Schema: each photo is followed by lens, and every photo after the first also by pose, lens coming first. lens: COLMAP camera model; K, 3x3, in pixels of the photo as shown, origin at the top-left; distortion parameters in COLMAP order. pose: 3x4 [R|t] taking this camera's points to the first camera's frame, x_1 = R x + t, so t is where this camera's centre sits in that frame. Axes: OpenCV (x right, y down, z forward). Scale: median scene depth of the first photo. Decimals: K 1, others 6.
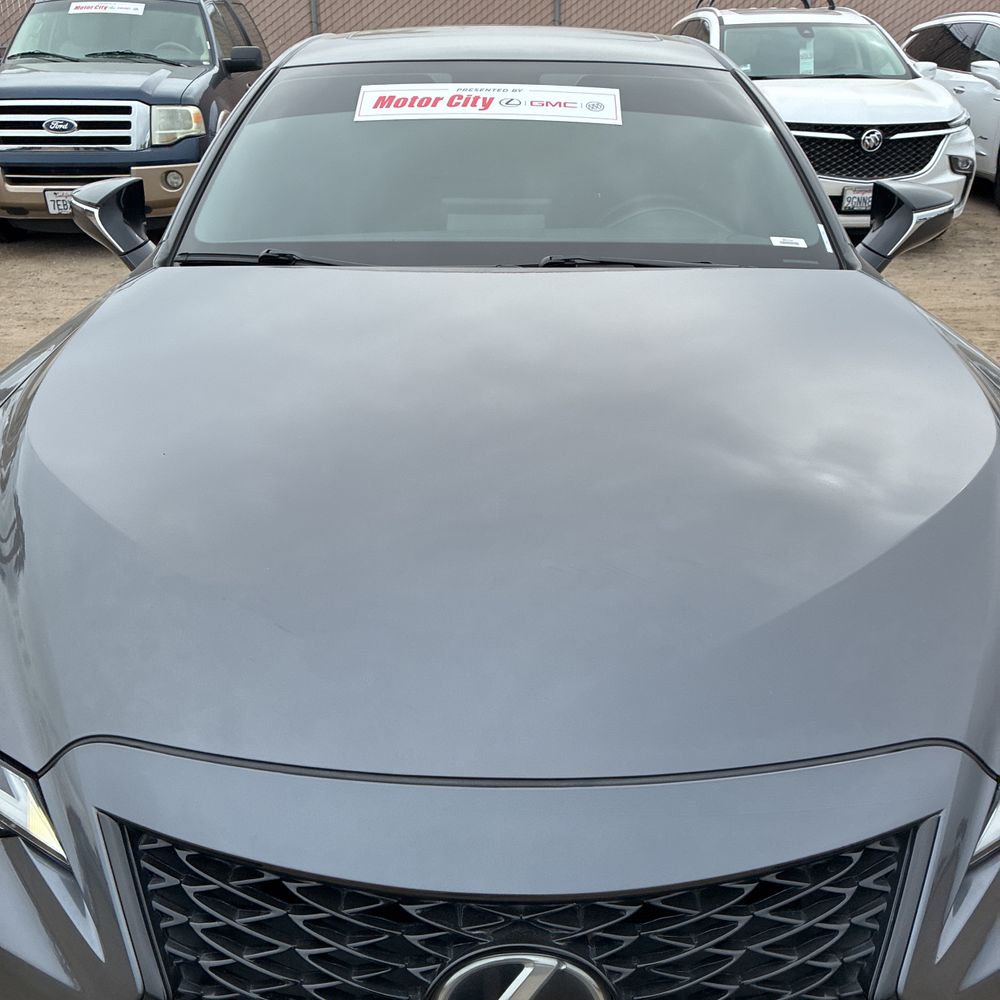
lens RADIAL K [[1037.1, 0, 501.7], [0, 1037.1, 499.4], [0, 0, 1]] dist [0.019500, 0.005874]
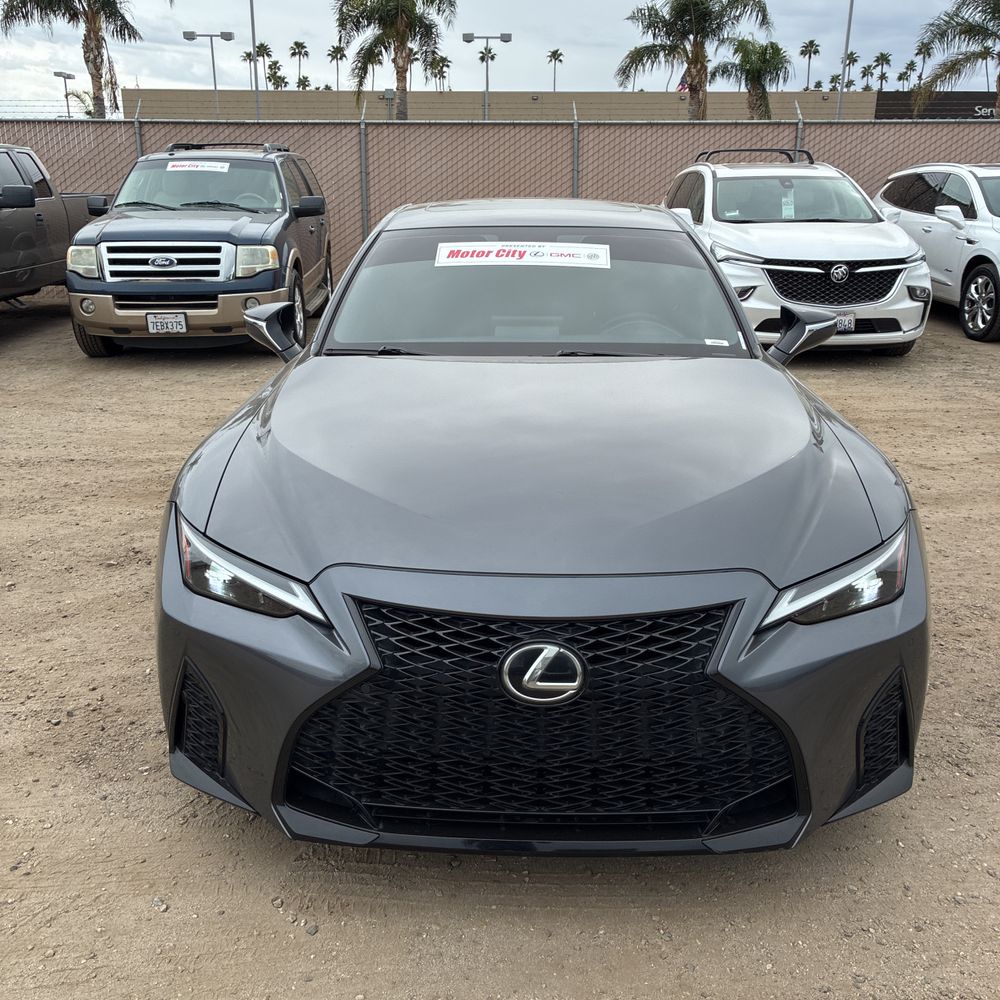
lens RADIAL K [[1031.5, 0, 486.6], [0, 1031.5, 501.1], [0, 0, 1]] dist [0.008173, 0.016602]
pose [[0.999359, 0.007425, -0.035032, -0.003704], [-0.011270, 0.993771, -0.110874, 0.054592], [0.033991, 0.111198, 0.993217, -0.173346]]
